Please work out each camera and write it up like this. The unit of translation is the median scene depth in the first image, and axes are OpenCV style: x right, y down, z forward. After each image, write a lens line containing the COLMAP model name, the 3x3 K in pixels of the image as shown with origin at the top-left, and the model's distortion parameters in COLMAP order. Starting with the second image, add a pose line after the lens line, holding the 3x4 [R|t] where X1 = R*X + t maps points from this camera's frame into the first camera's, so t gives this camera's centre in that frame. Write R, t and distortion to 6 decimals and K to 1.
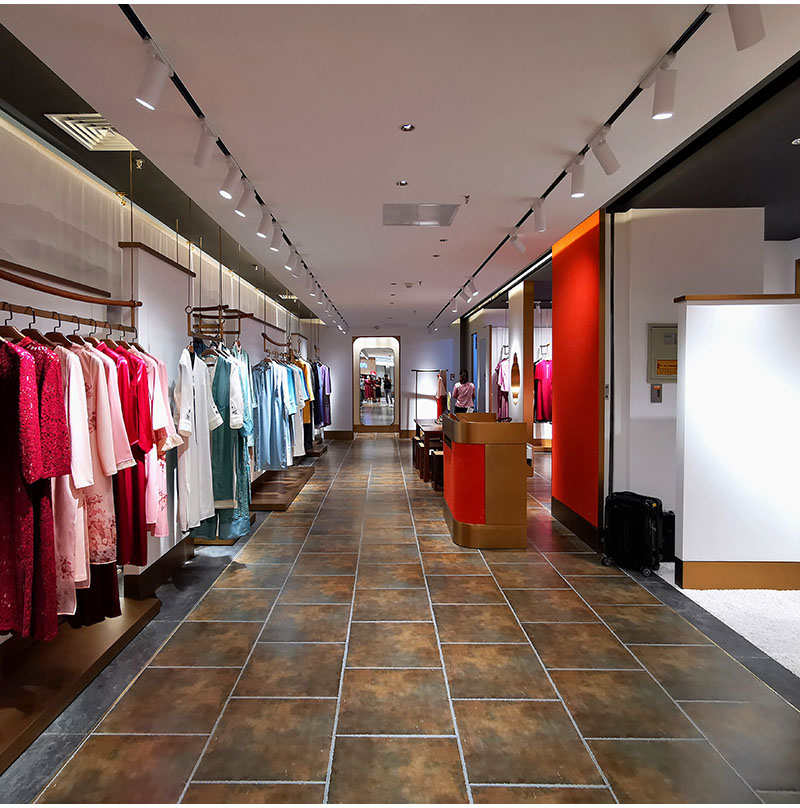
lens RADIAL K [[589.2, 0, 401.0], [0, 589.2, 404.3], [0, 0, 1]] dist [-0.006884, -0.003413]
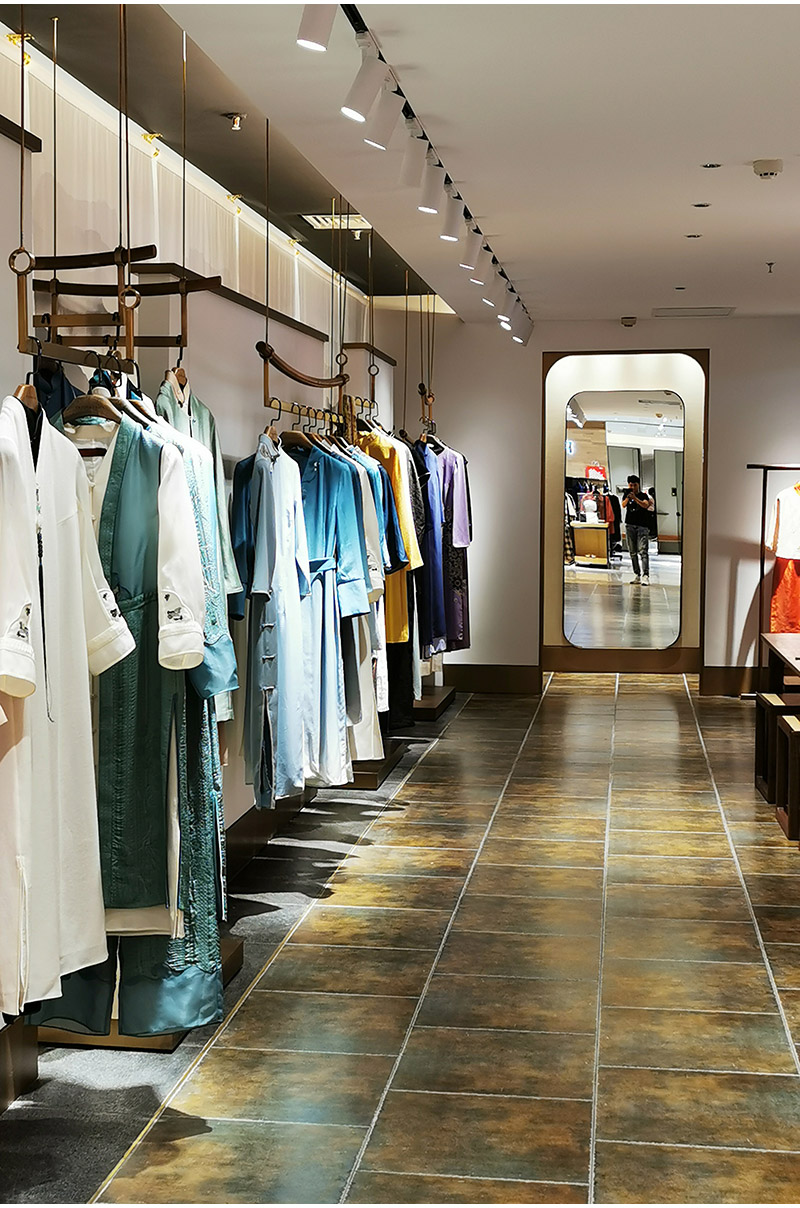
lens RADIAL K [[1660.6, 0, 399.7], [0, 1660.6, 603.5], [0, 0, 1]] dist [0.019449, 0.000000]
pose [[0.994683, 0.006798, -0.102764, -0.077982], [-0.003502, 0.999475, 0.032218, -0.016889], [0.102929, -0.031687, 0.994184, 0.171078]]
